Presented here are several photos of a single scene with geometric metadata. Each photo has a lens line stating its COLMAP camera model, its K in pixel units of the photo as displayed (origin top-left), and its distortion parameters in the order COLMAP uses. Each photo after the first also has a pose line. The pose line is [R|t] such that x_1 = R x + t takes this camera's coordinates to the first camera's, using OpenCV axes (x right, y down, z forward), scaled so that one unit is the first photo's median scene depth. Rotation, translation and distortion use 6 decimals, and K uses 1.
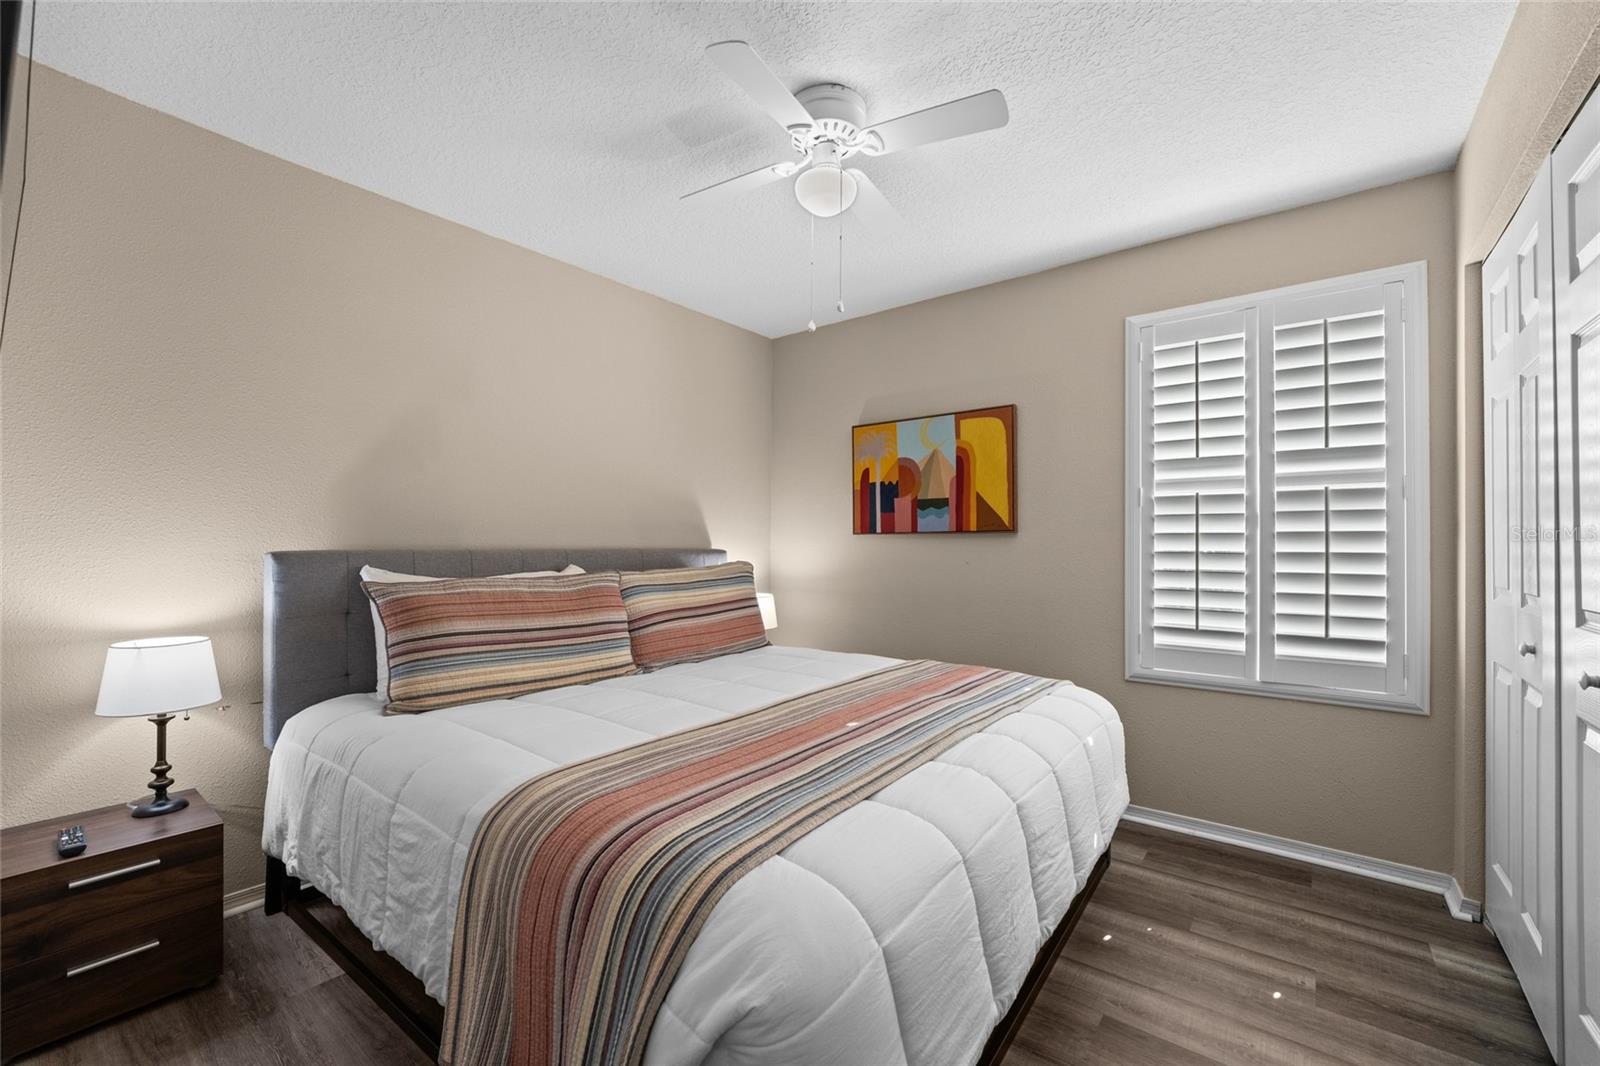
lens RADIAL K [[658.4, 0, 796.1], [0, 658.4, 541.6], [0, 0, 1]] dist [-0.001769, 0.000536]
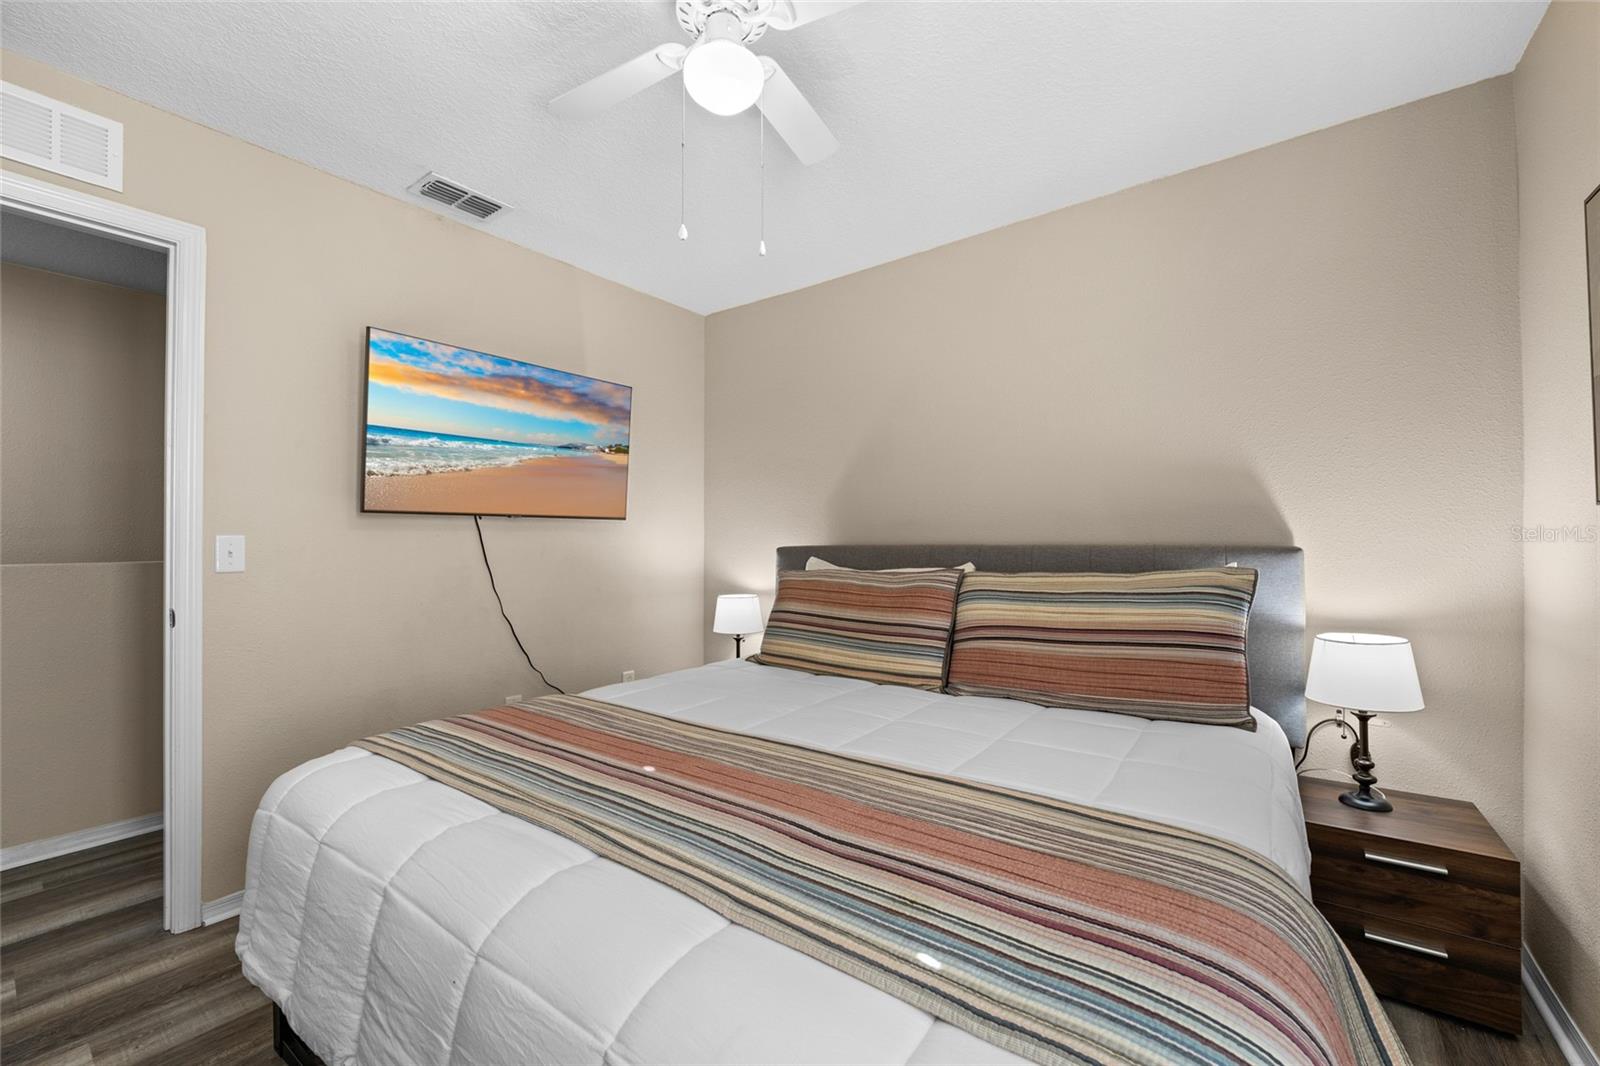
lens RADIAL K [[658.4, 0, 788.3], [0, 658.4, 533.0], [0, 0, 1]] dist [-0.001769, 0.000536]
pose [[-0.011242, -0.026420, -0.999588, 0.723738], [0.010161, 0.999596, -0.026534, 0.023538], [0.999885, -0.010455, -0.010969, 0.996986]]
